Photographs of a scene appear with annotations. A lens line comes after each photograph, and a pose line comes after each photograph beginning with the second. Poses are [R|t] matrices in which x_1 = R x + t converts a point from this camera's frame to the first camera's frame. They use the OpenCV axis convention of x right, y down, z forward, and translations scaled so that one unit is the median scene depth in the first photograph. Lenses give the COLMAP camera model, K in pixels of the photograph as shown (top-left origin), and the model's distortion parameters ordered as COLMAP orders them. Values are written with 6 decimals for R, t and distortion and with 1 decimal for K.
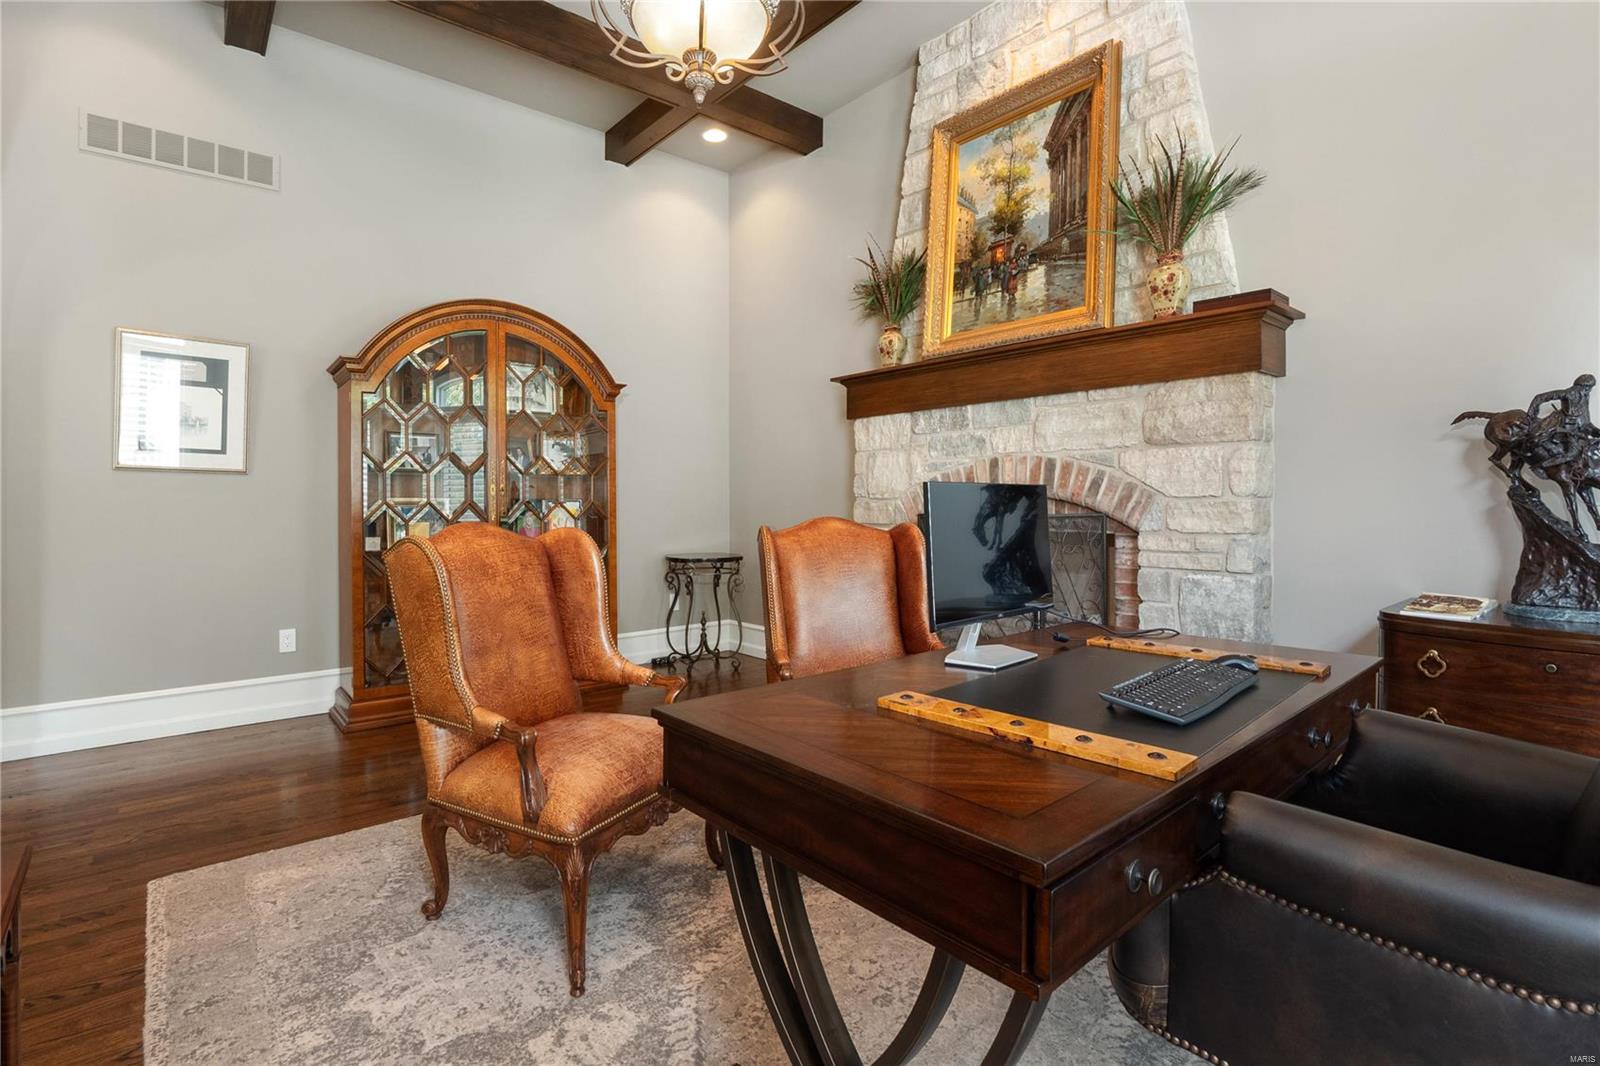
lens RADIAL K [[753.5, 0, 804.7], [0, 753.5, 516.3], [0, 0, 1]] dist [-0.004742, 0.000115]
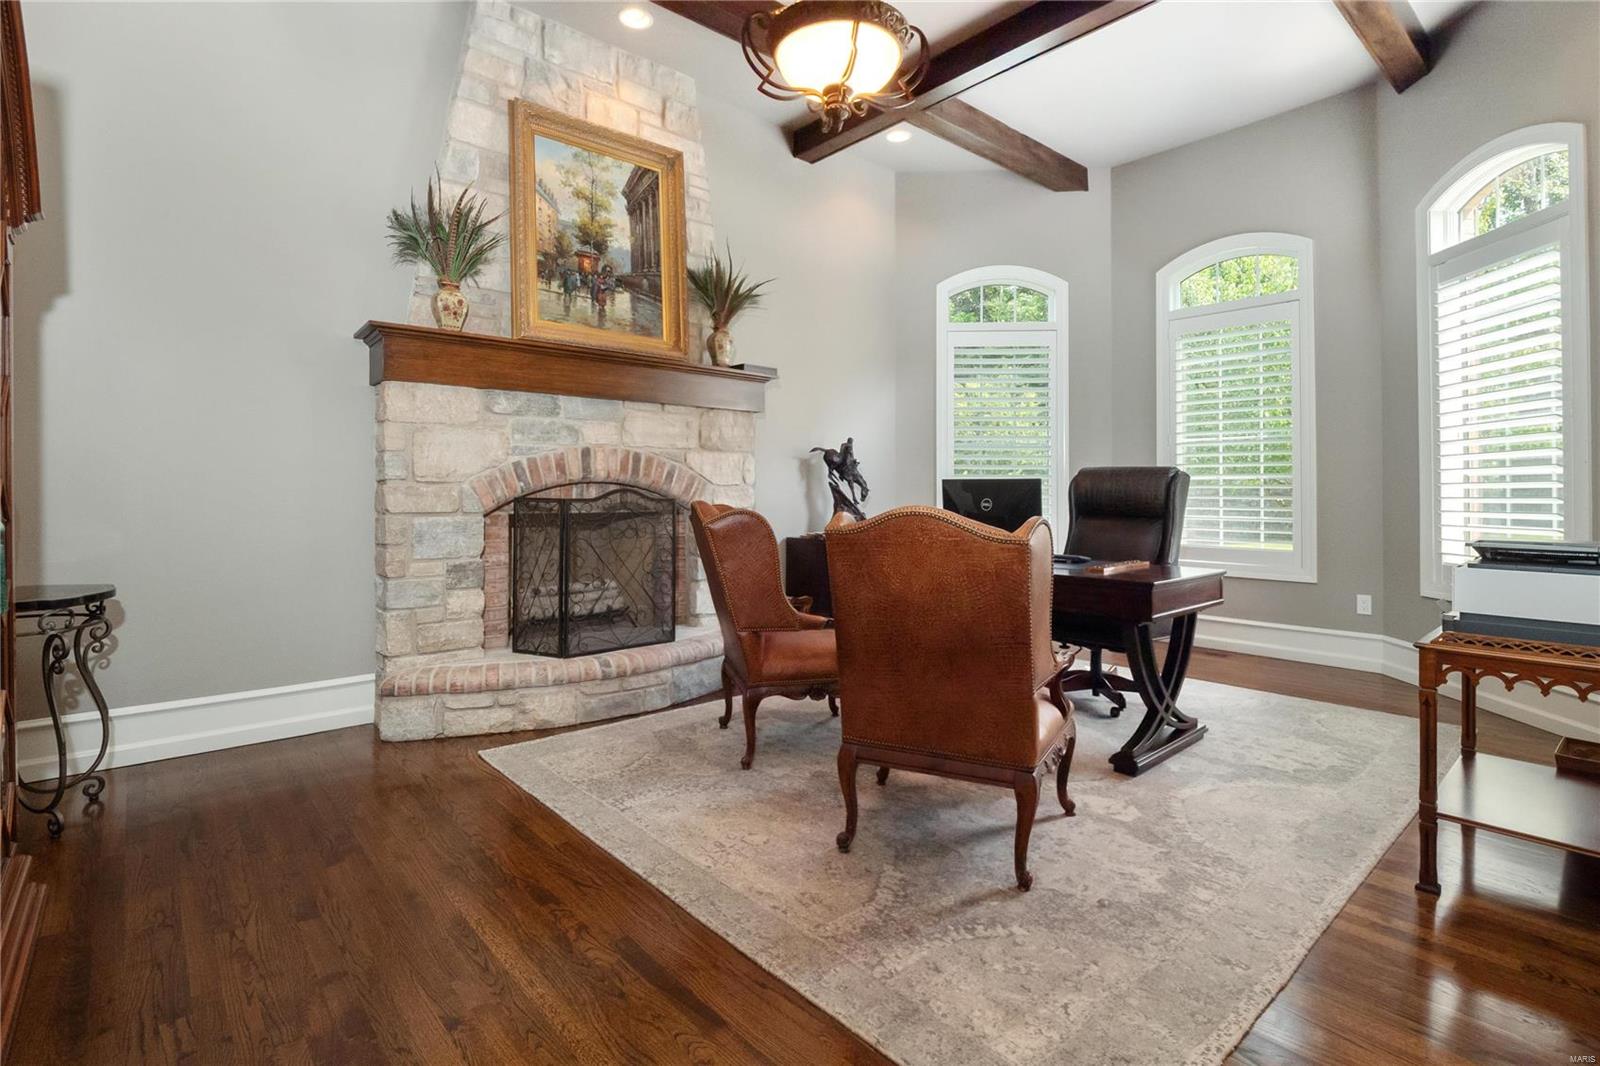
lens RADIAL K [[690.6, 0, 796.9], [0, 690.6, 499.2], [0, 0, 1]] dist [-0.010989, -0.000183]
pose [[0.045043, -0.009162, 0.998943, -0.778211], [0.017172, 0.999817, 0.008396, -0.005397], [-0.998837, 0.016775, 0.045192, 0.680212]]
